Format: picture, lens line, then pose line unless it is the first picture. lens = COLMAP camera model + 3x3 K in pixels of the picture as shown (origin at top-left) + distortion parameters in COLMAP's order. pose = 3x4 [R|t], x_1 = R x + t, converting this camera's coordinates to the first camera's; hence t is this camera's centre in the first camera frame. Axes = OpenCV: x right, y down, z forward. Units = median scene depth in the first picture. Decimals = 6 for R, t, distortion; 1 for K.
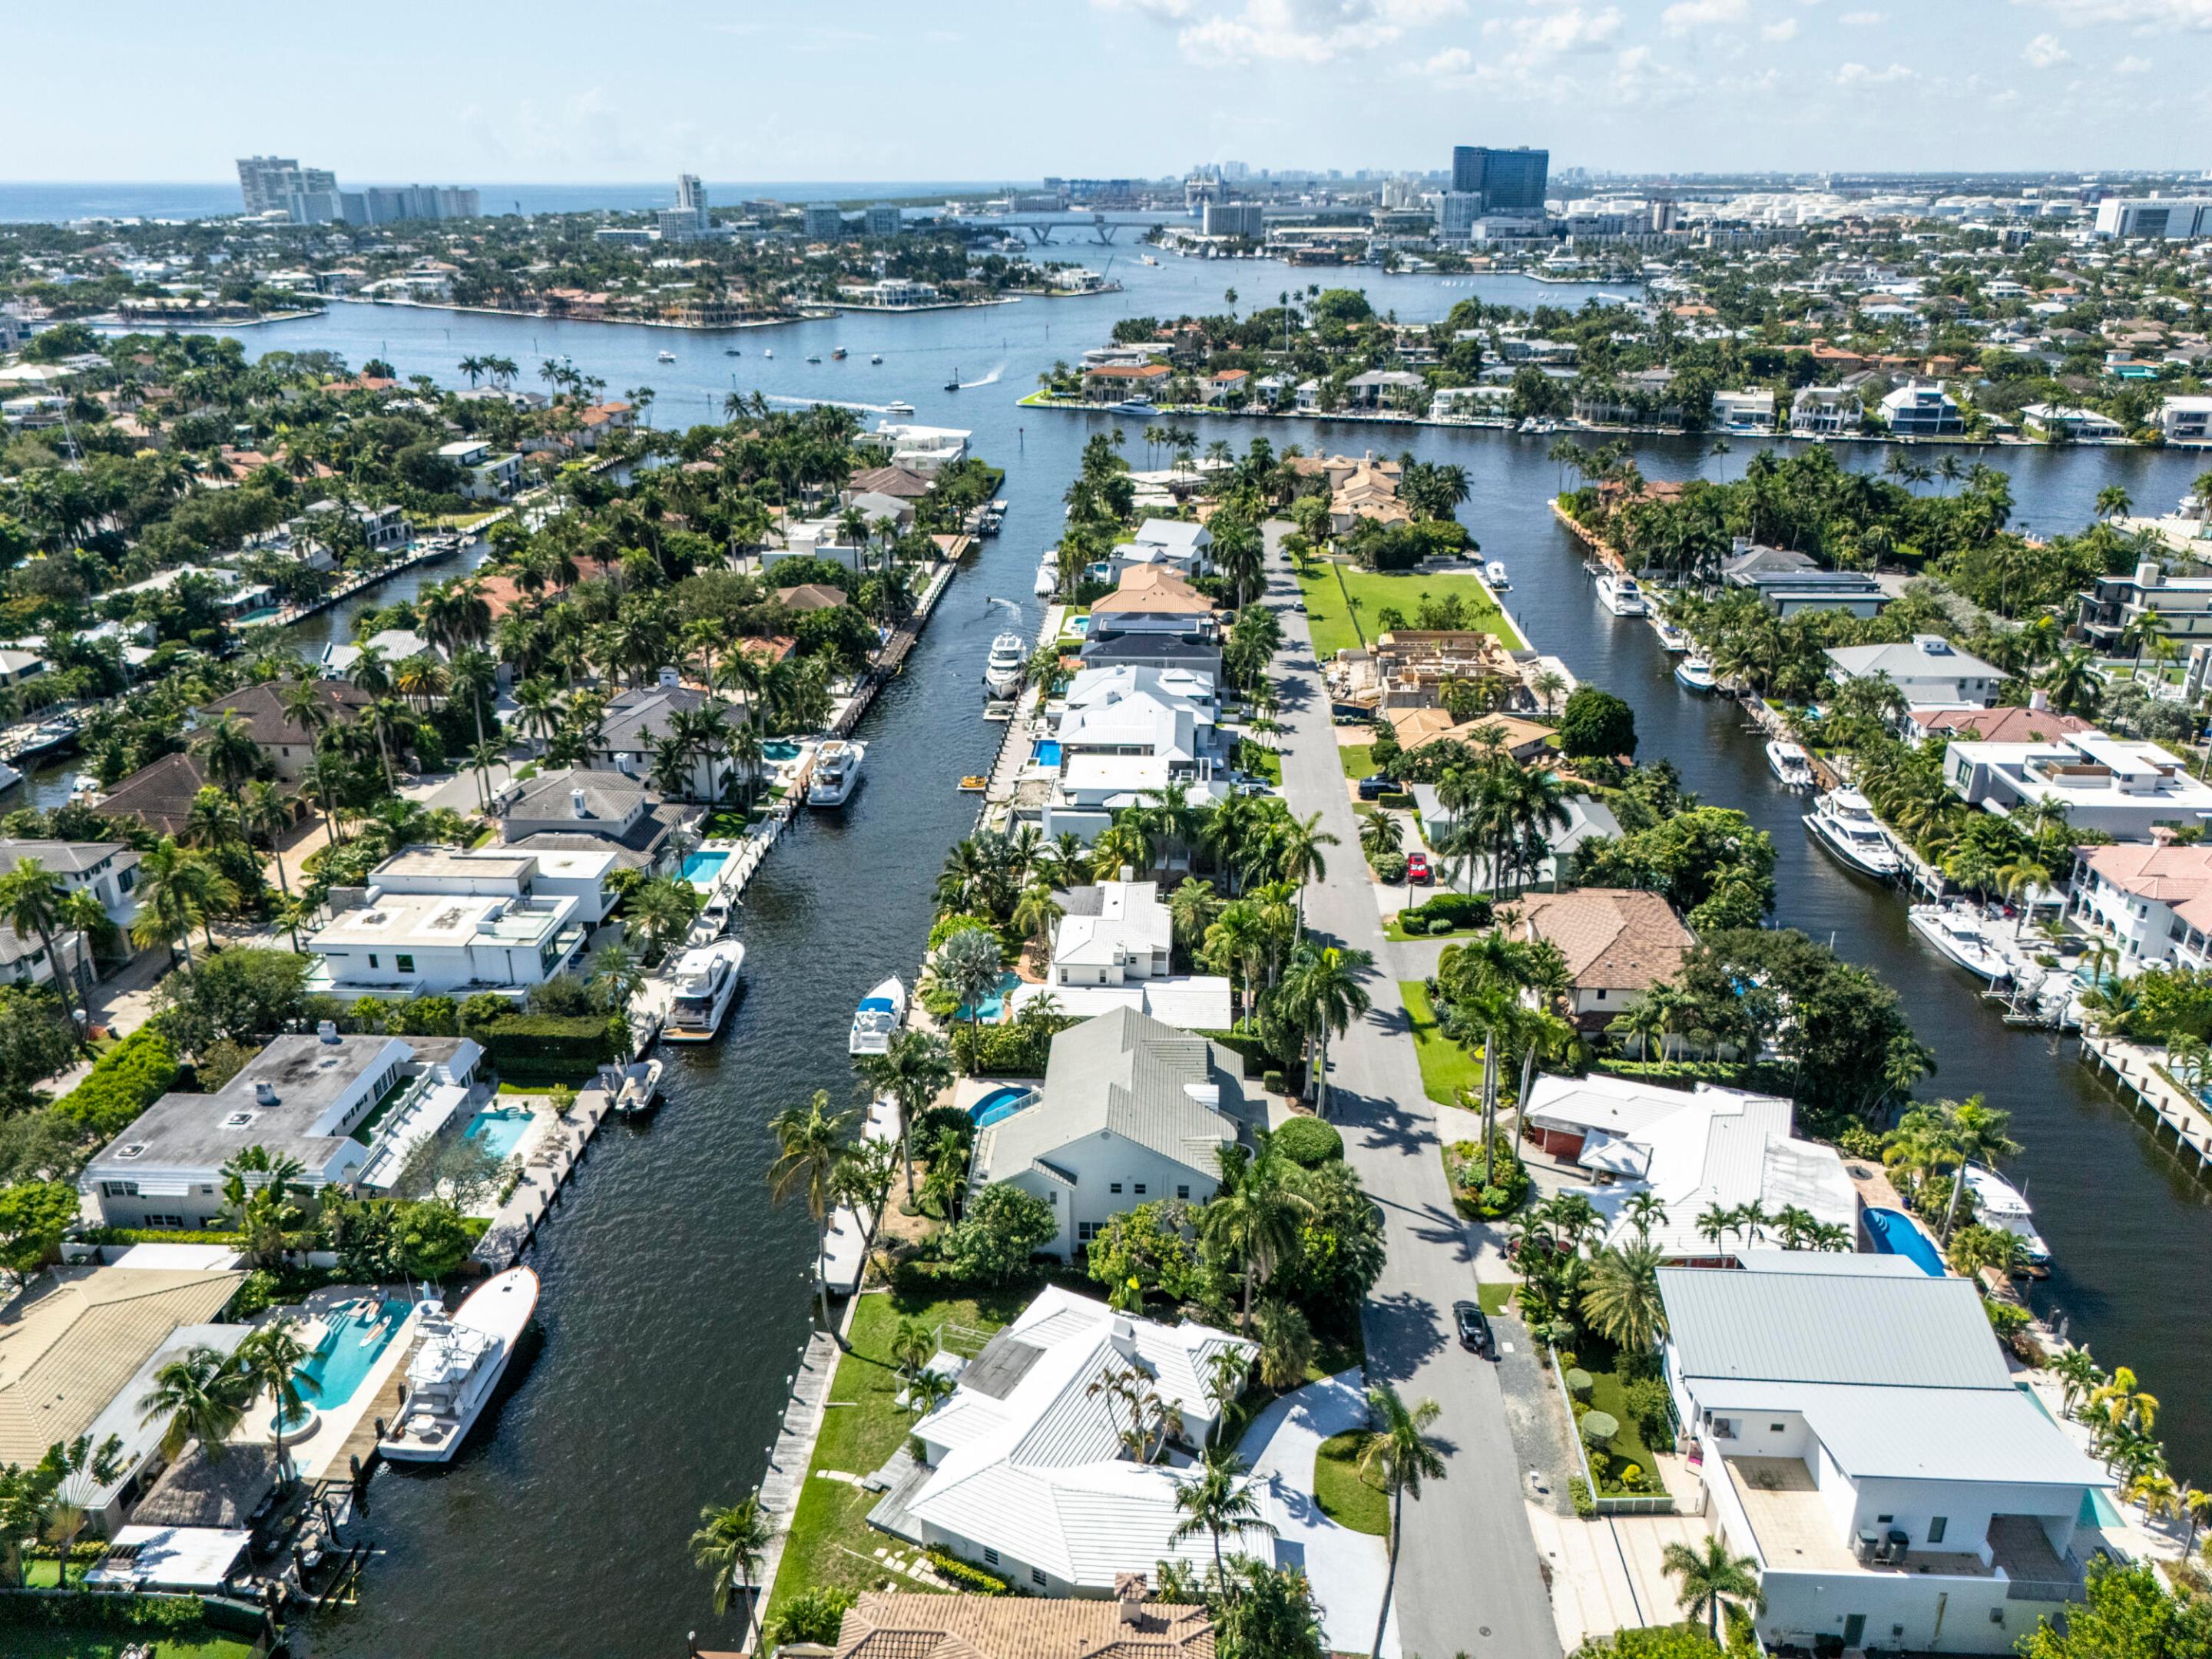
lens RADIAL K [[1645.2, 0, 1106.0], [0, 1645.2, 829.5], [0, 0, 1]] dist [0.064475, -0.060483]
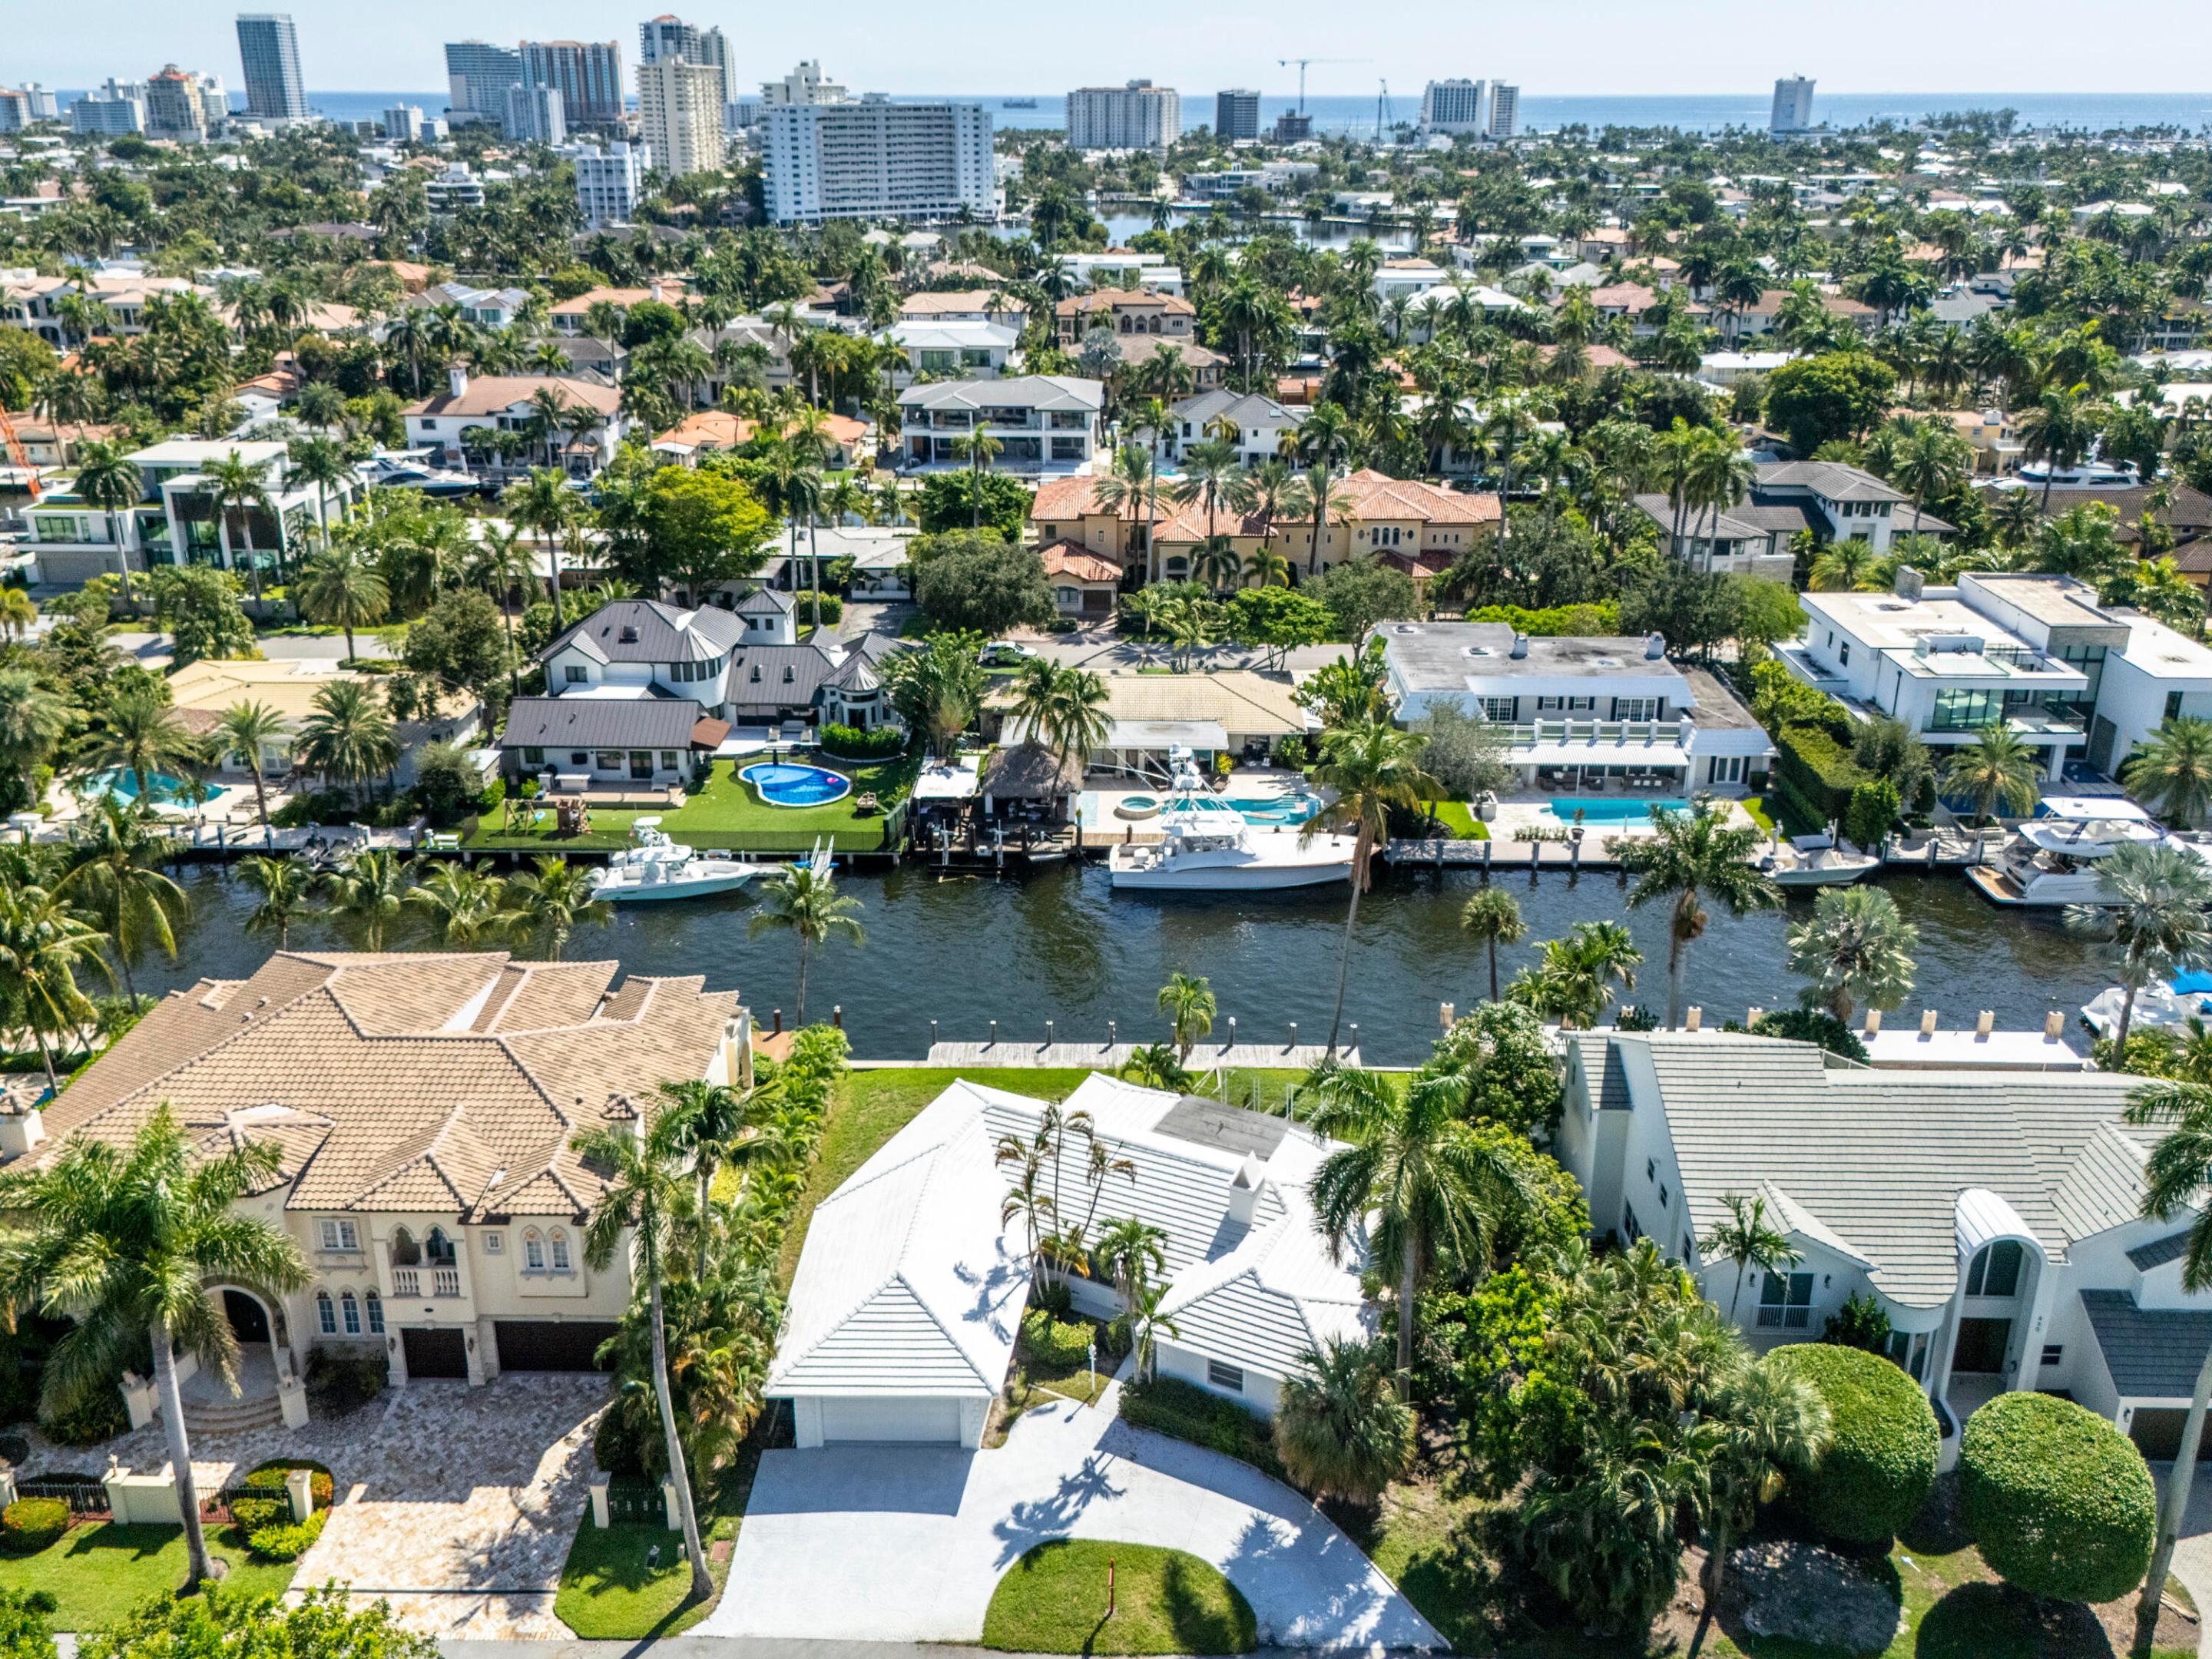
lens RADIAL K [[1792.4, 0, 1107.9], [0, 1792.4, 738.1], [0, 0, 1]] dist [0.091237, -0.135320]
pose [[0.034377, 0.337278, -0.940777, 0.291776], [-0.367262, 0.879733, 0.301973, -0.012138], [0.929482, 0.335131, 0.154112, 0.396506]]
